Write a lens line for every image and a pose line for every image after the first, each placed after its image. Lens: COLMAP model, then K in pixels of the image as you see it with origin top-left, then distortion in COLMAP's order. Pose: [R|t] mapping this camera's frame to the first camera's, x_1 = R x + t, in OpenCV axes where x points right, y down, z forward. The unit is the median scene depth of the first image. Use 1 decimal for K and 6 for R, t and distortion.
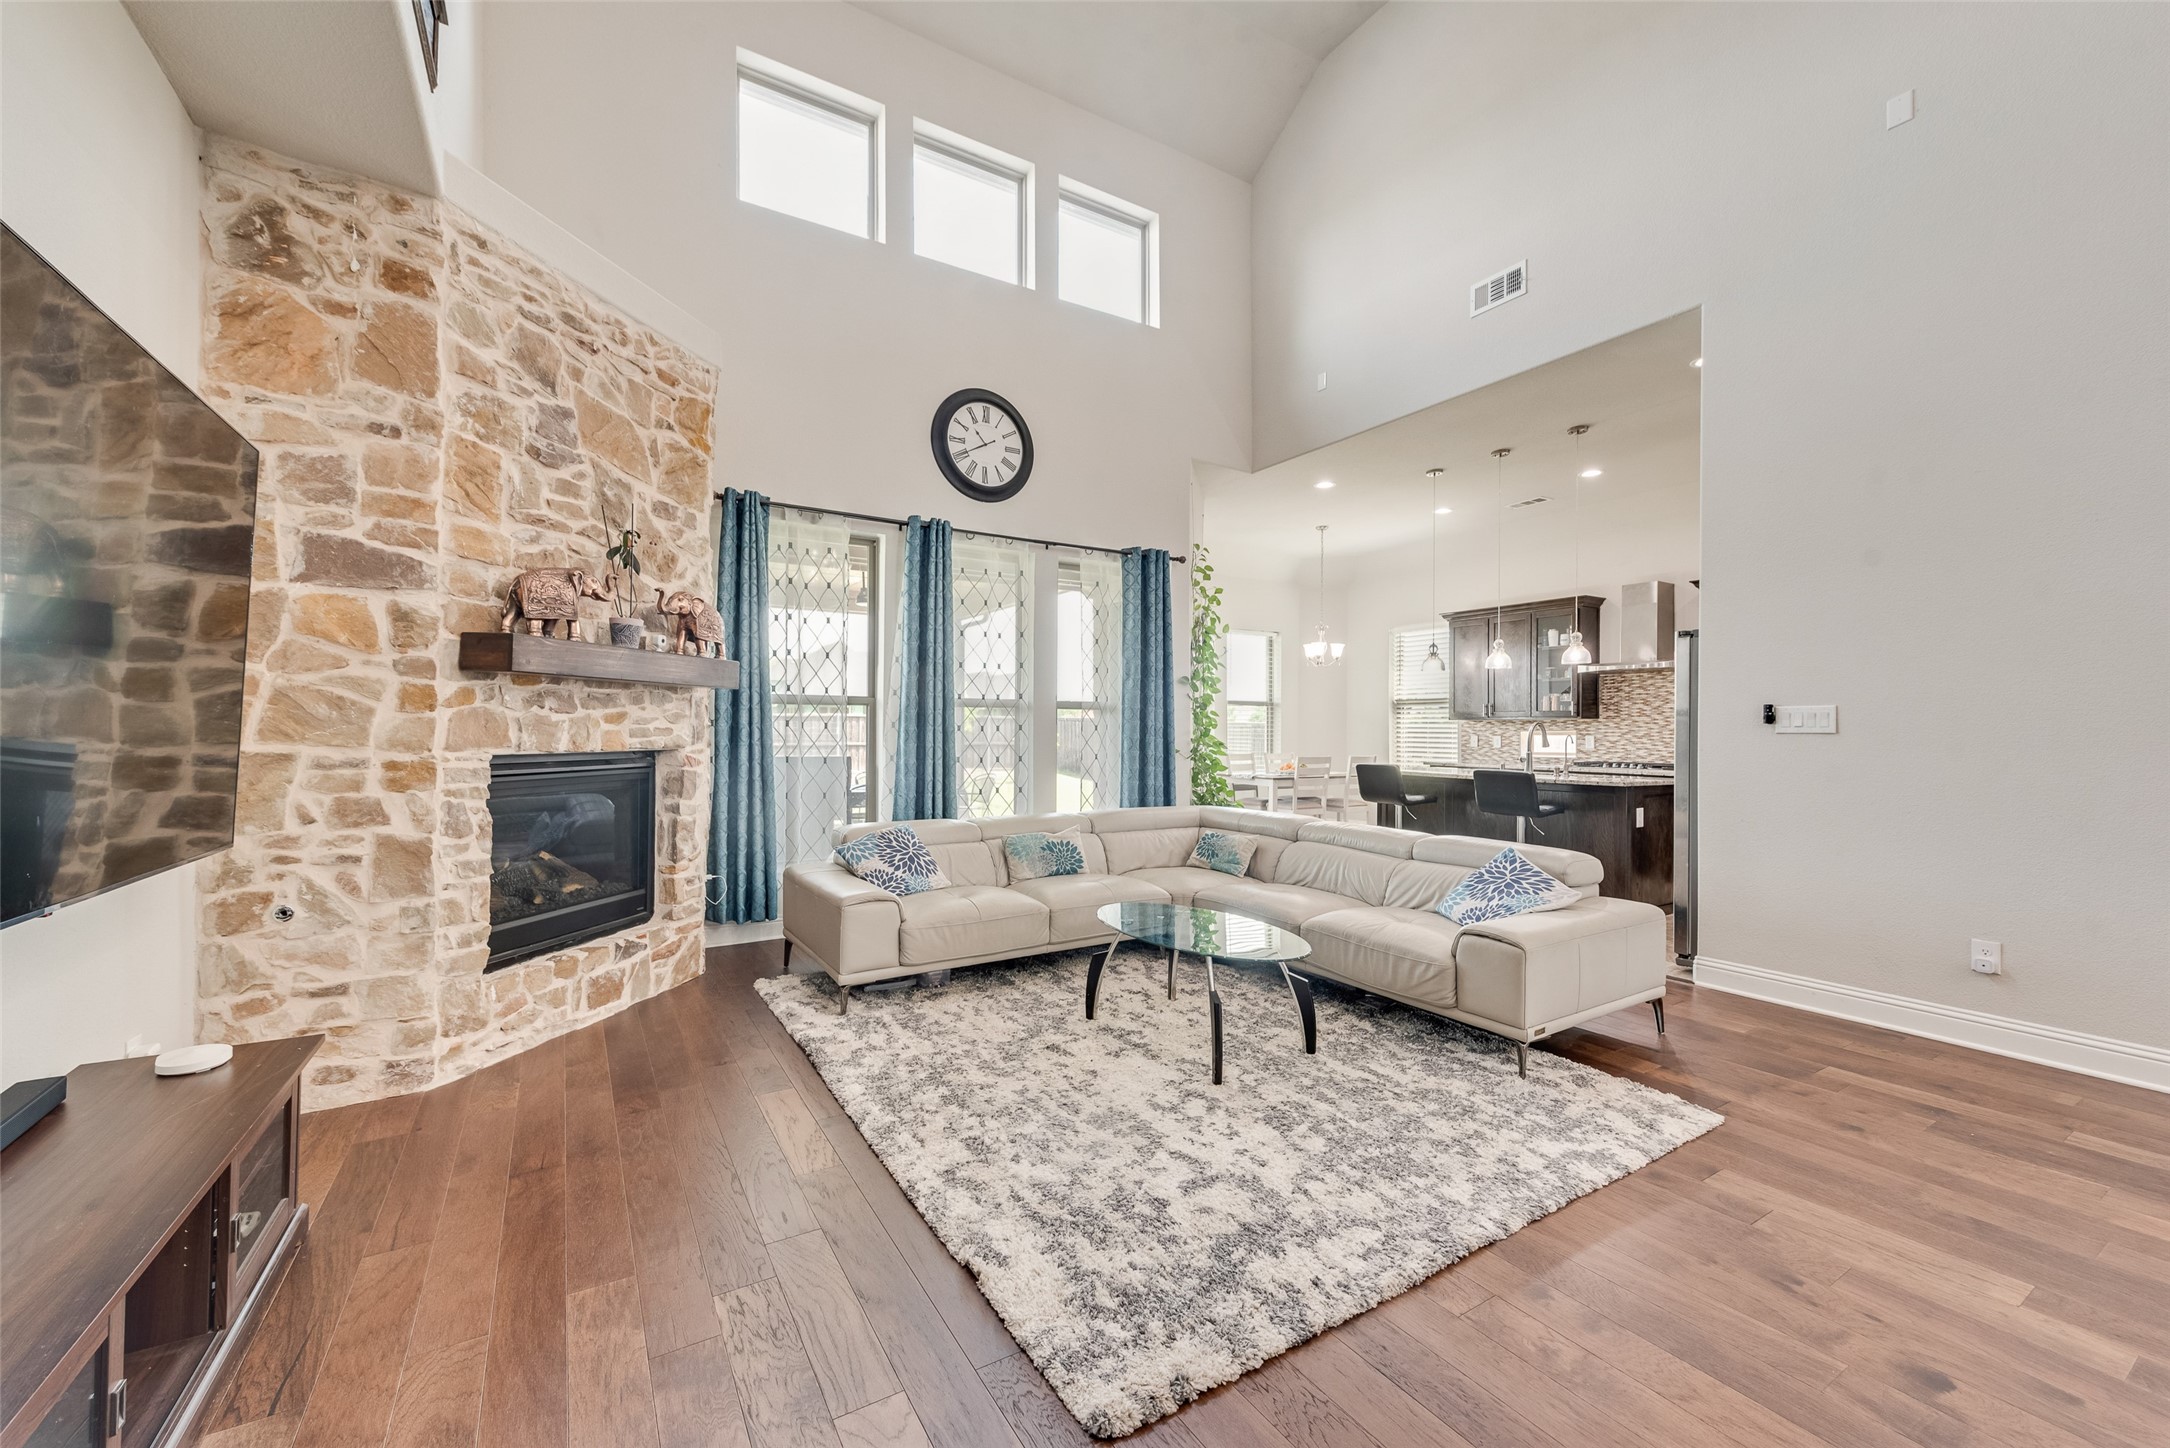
lens RADIAL K [[846.0, 0, 1072.6], [0, 846.0, 728.4], [0, 0, 1]] dist [0.006311, -0.001666]
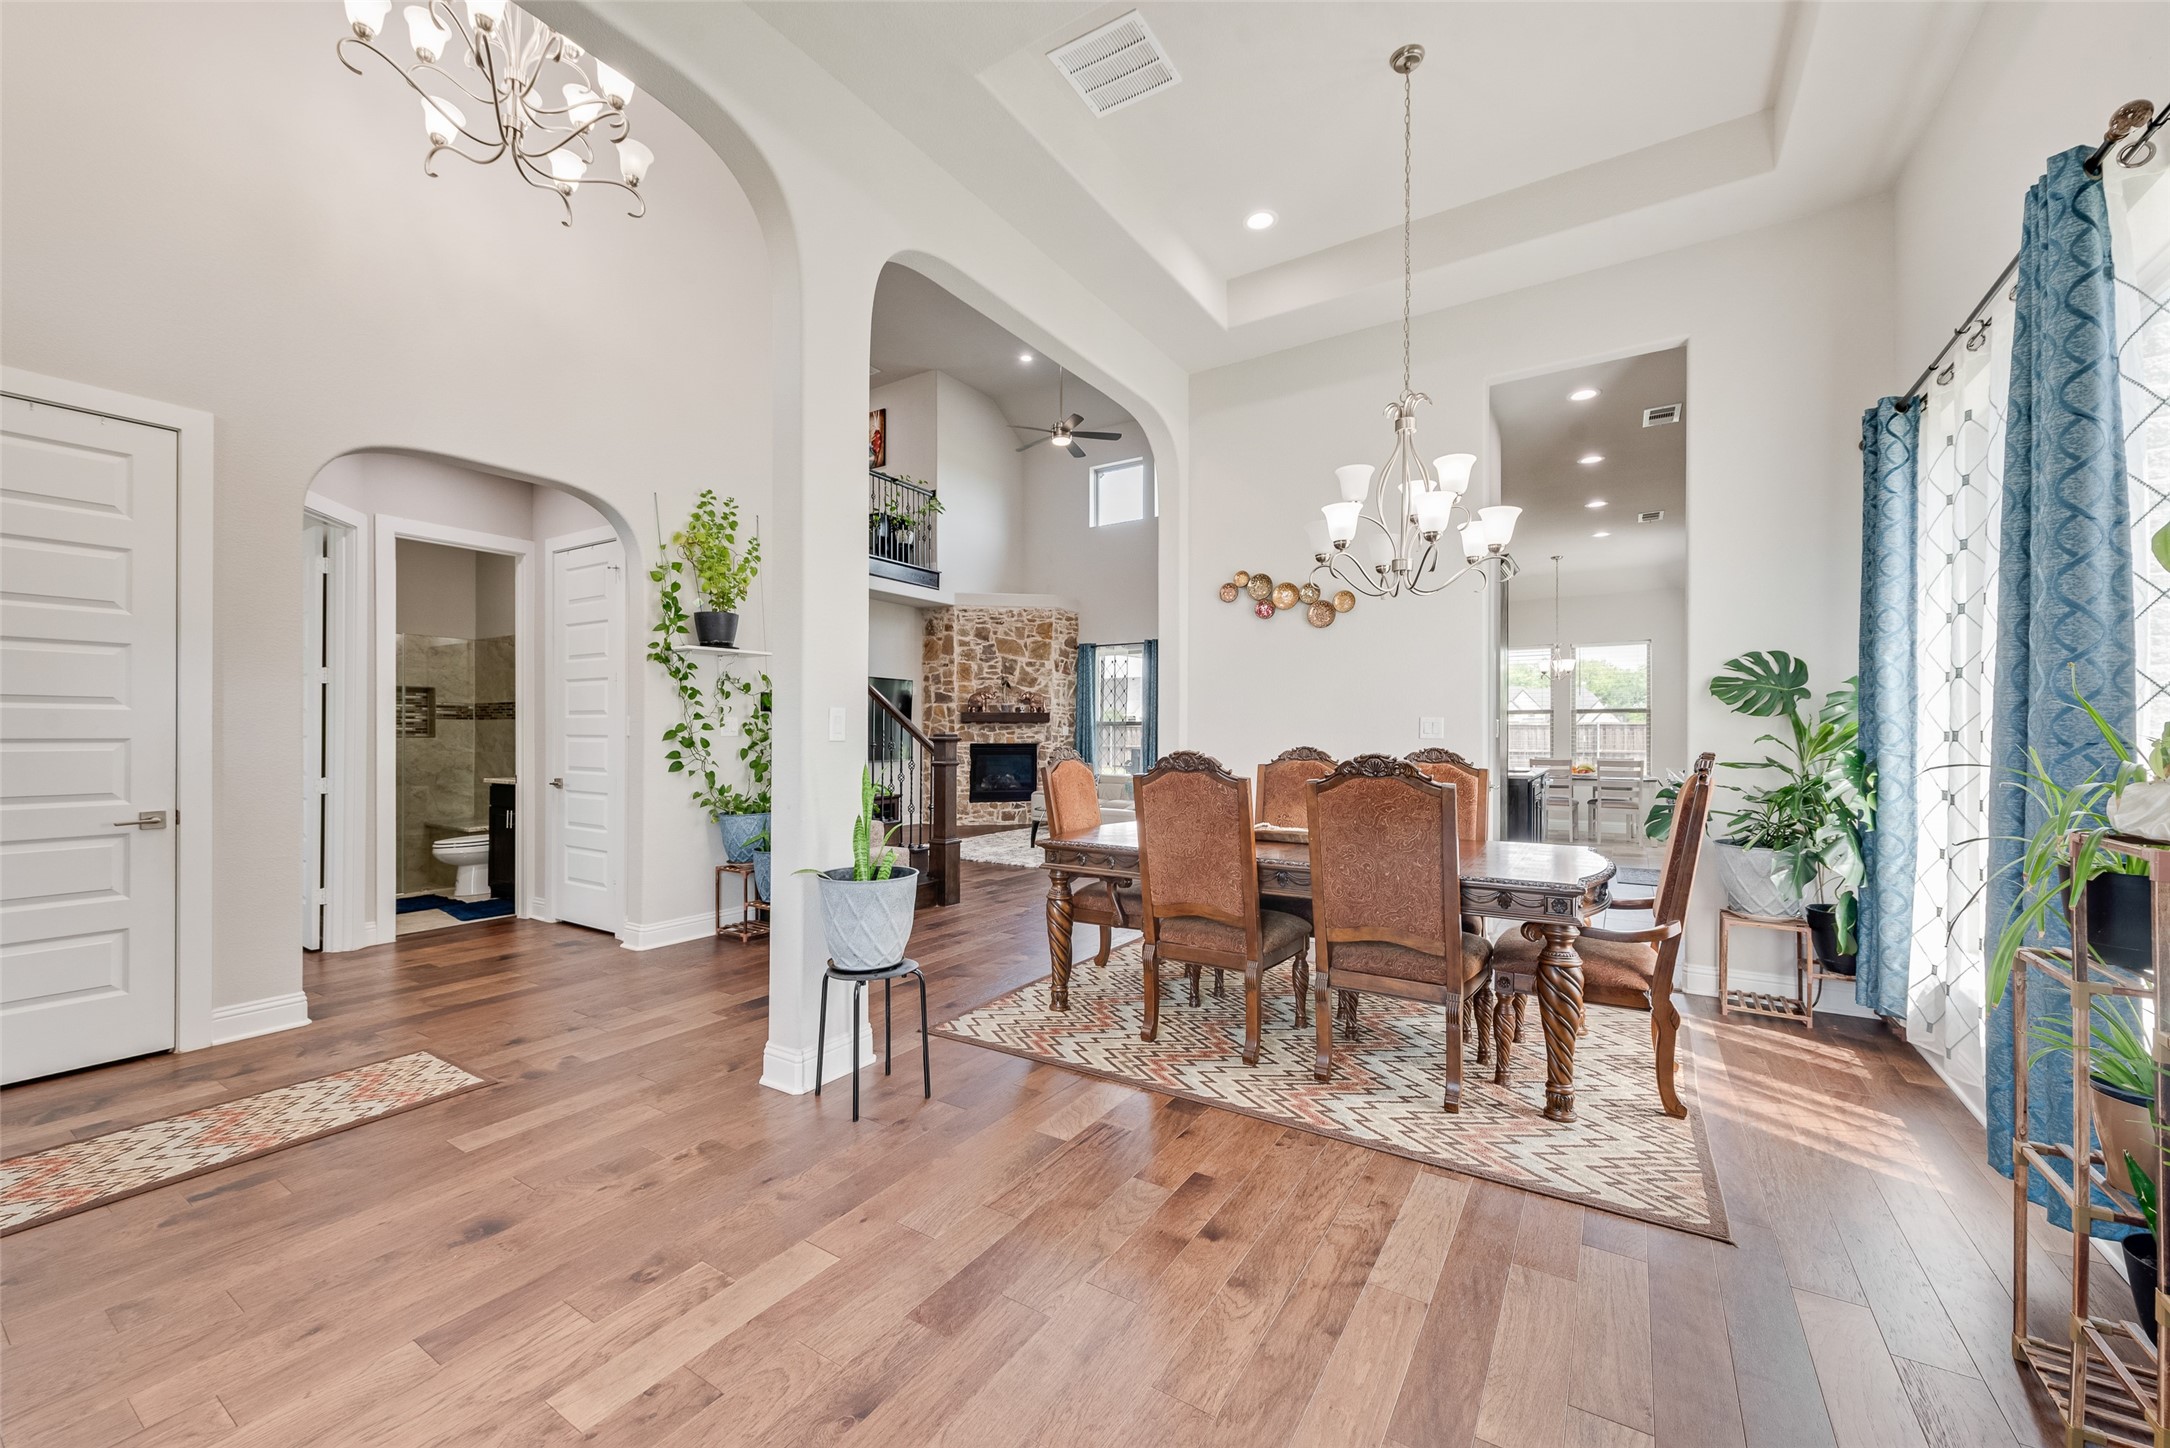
lens RADIAL K [[846.0, 0, 1077.2], [0, 846.0, 725.8], [0, 0, 1]] dist [0.006311, -0.001666]
pose [[0.440939, -0.013650, -0.897434, 2.927319], [0.003172, 0.999902, -0.013650, 0.005926], [0.897532, 0.003173, 0.440939, -0.232348]]
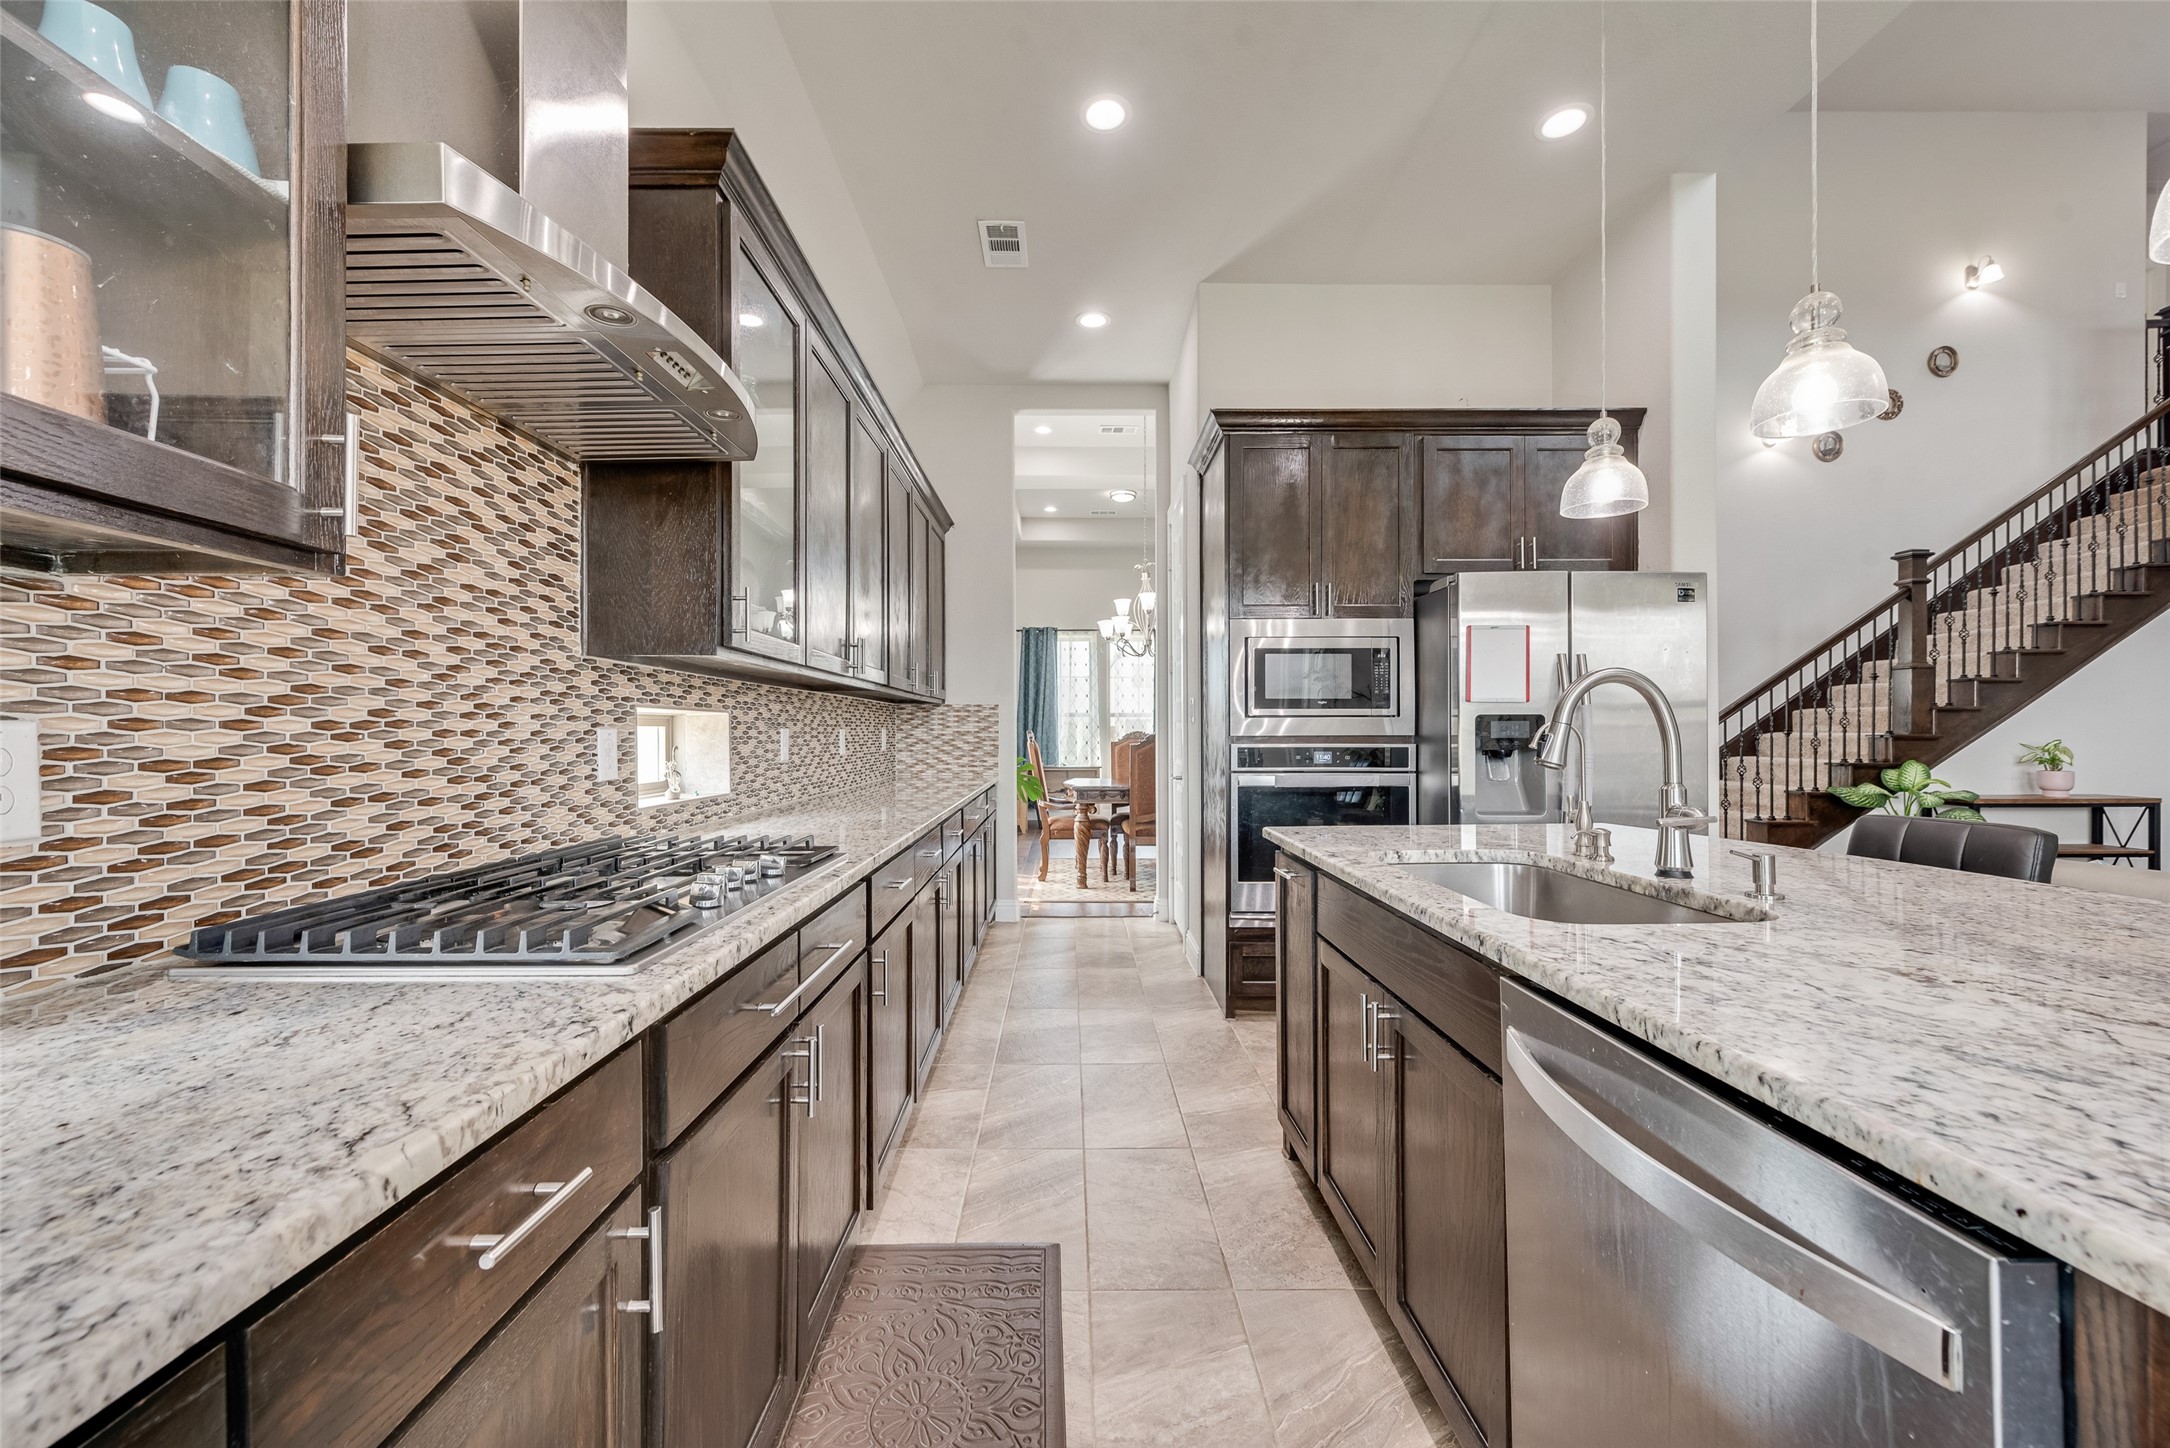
lens RADIAL K [[846.0, 0, 1078.6], [0, 846.0, 727.7], [0, 0, 1]] dist [0.006311, -0.001666]
pose [[-0.859546, -0.001510, 0.511055, 1.149212], [-0.003570, 0.999989, -0.003049, 0.024497], [-0.511045, -0.004445, -0.859542, 2.675610]]
